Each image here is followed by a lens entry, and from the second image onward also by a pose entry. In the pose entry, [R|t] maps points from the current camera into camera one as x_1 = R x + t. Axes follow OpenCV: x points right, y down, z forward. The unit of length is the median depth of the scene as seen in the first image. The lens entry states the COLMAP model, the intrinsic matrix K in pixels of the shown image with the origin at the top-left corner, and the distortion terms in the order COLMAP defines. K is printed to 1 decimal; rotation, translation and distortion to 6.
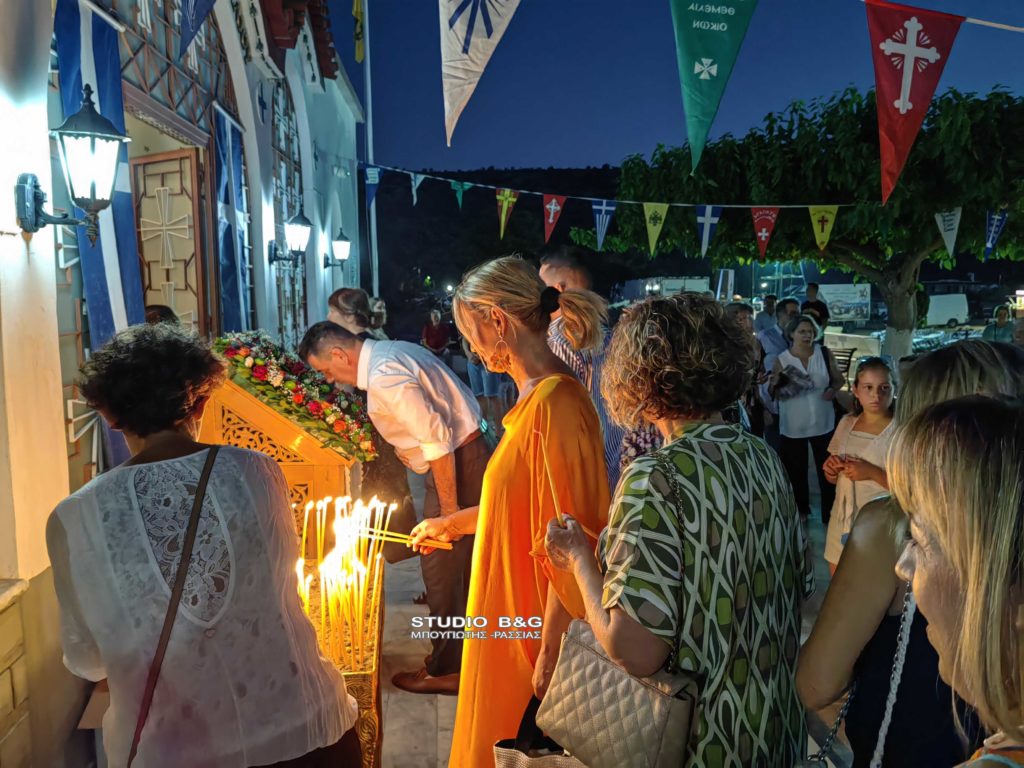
lens RADIAL K [[818.0, 0, 514.1], [0, 818.0, 376.8], [0, 0, 1]] dist [0.007833, -0.009946]
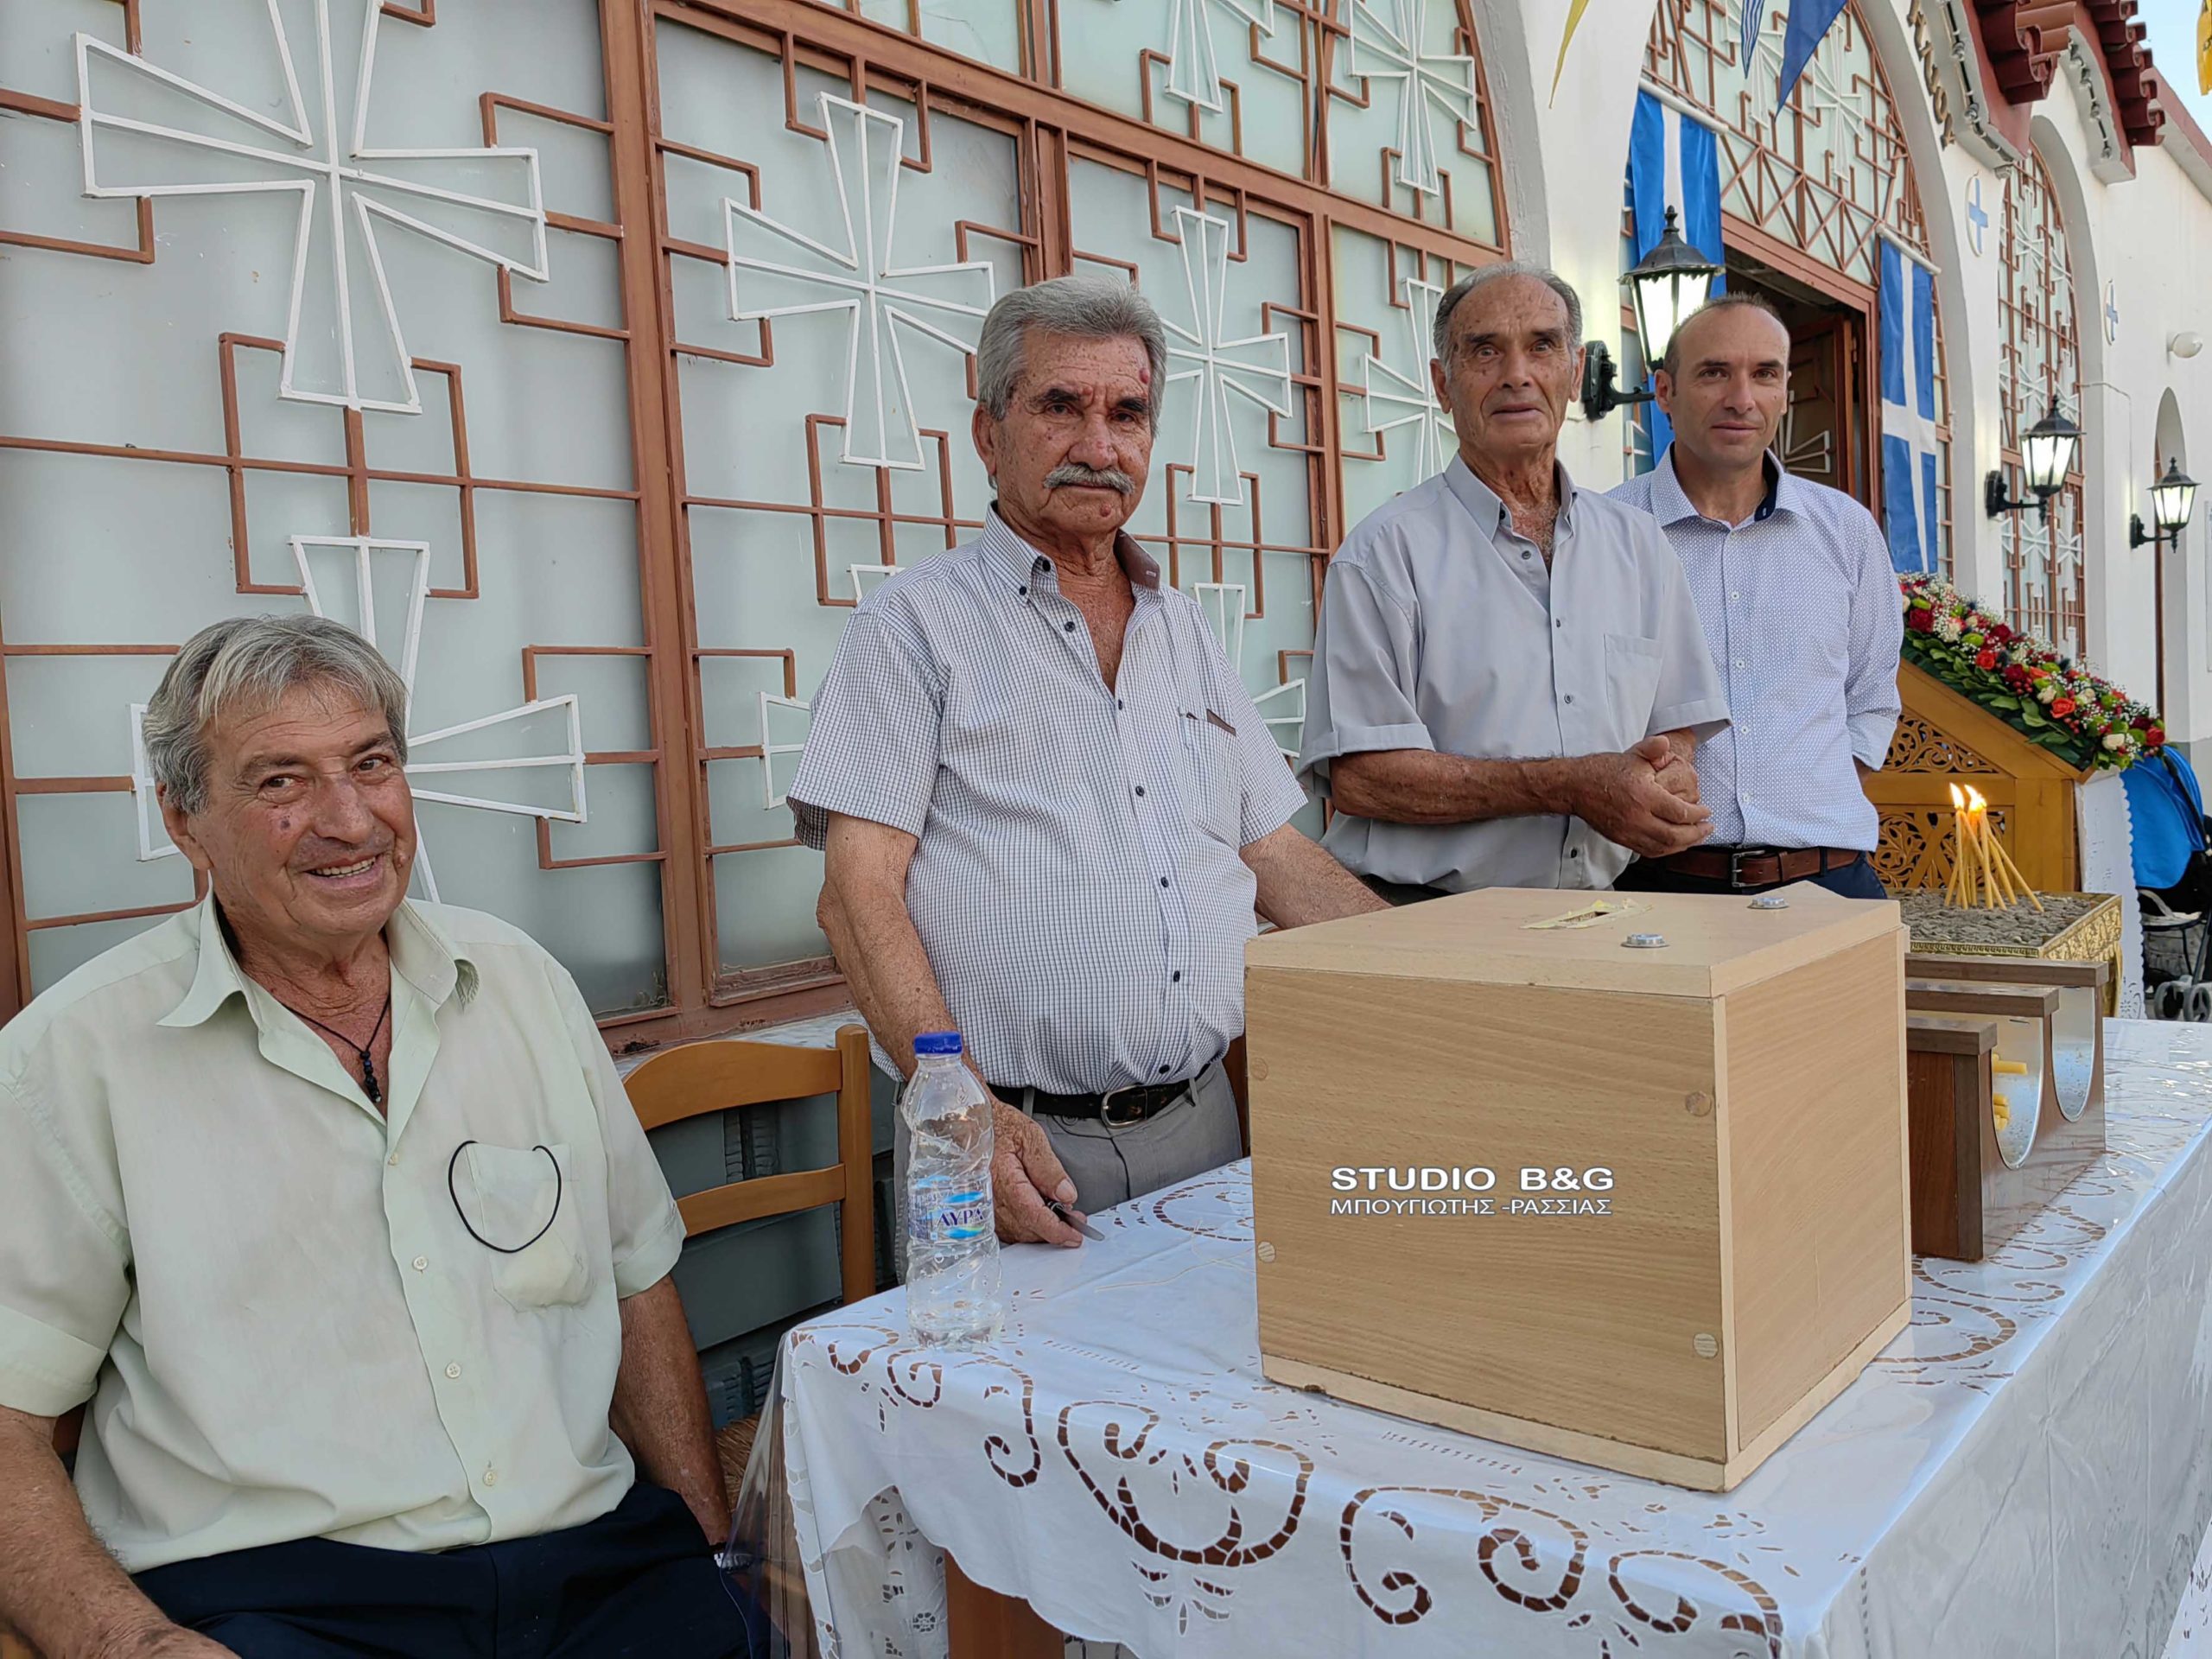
lens RADIAL K [[1767.1, 0, 1117.0], [0, 1767.1, 831.0], [0, 0, 1]] dist [0.007833, -0.009946]
pose [[0.712476, 0.007708, -0.701654, 0.187531], [-0.031414, 0.999287, -0.020922, 0.194537], [0.700993, 0.036948, 0.712210, -0.353695]]
